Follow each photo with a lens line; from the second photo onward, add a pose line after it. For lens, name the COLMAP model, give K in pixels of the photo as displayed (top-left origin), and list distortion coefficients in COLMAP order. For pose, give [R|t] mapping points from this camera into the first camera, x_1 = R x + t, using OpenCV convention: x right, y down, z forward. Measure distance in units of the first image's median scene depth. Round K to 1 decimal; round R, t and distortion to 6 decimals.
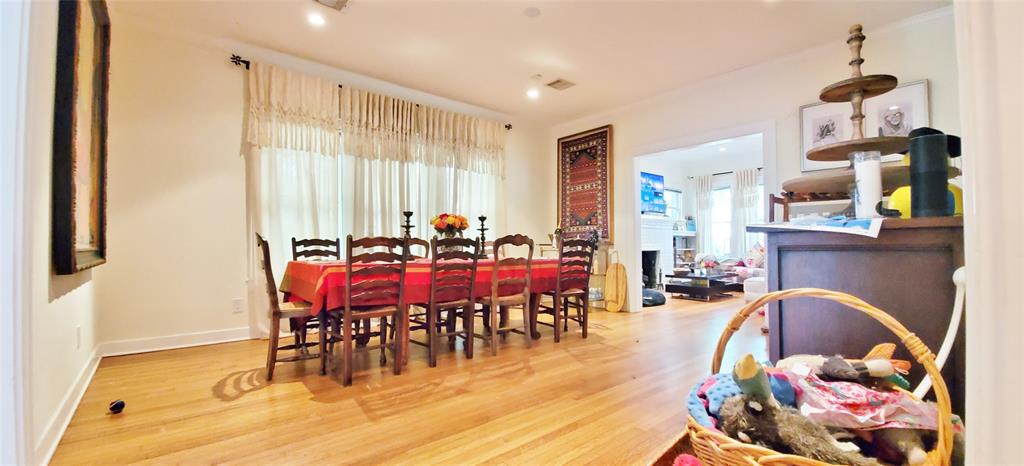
lens RADIAL K [[408.3, 0, 516.8], [0, 408.3, 234.8], [0, 0, 1]] dist [-0.000662, -0.000014]
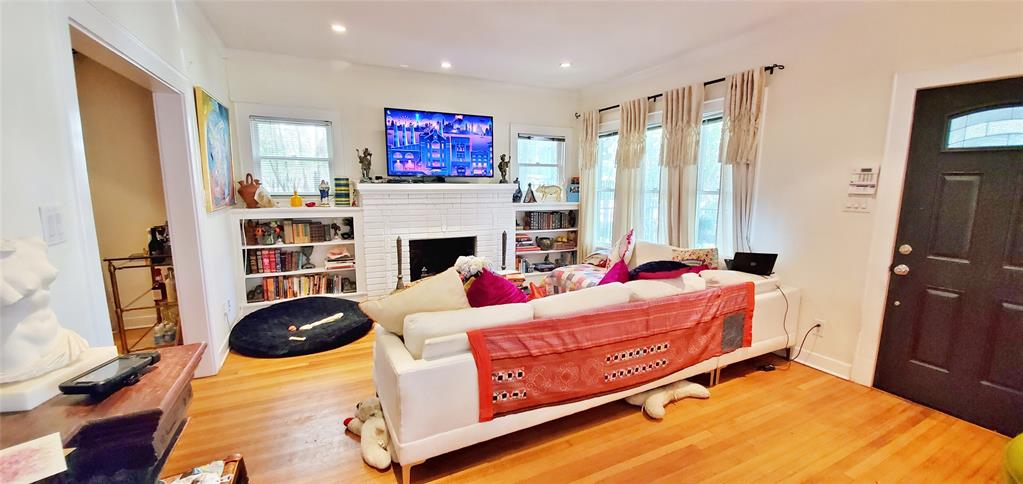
lens RADIAL K [[401.7, 0, 514.6], [0, 401.7, 246.6], [0, 0, 1]] dist [-0.010483, -0.002460]
pose [[0.966745, 0.050769, -0.250654, 0.552120], [-0.005168, 0.983776, 0.179326, -0.057610], [0.255692, -0.172067, 0.951323, 0.398378]]
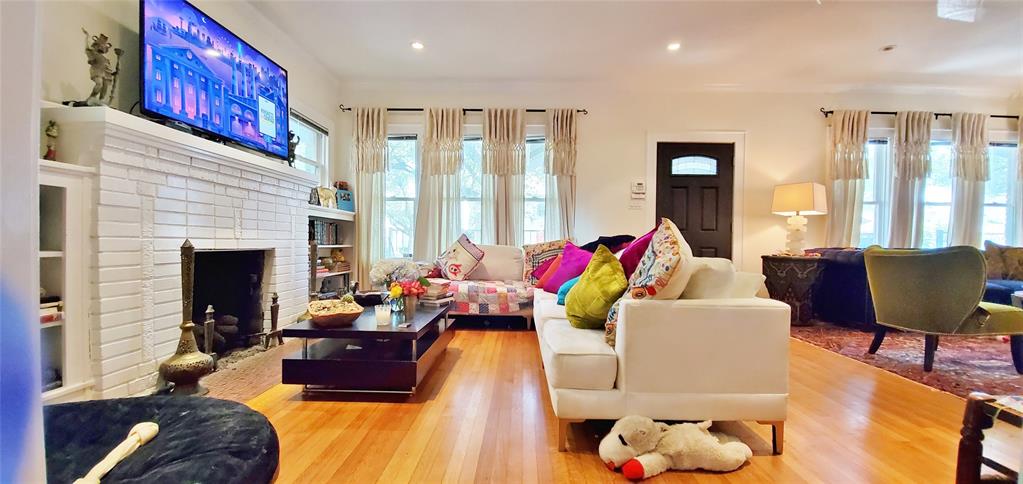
lens RADIAL K [[401.7, 0, 516.2], [0, 401.7, 249.1], [0, 0, 1]] dist [-0.010483, -0.002460]
pose [[0.662190, 0.000595, 0.749336, 0.208165], [-0.032950, 0.999056, 0.028324, 0.019319], [-0.748611, -0.043447, 0.661584, 0.549000]]
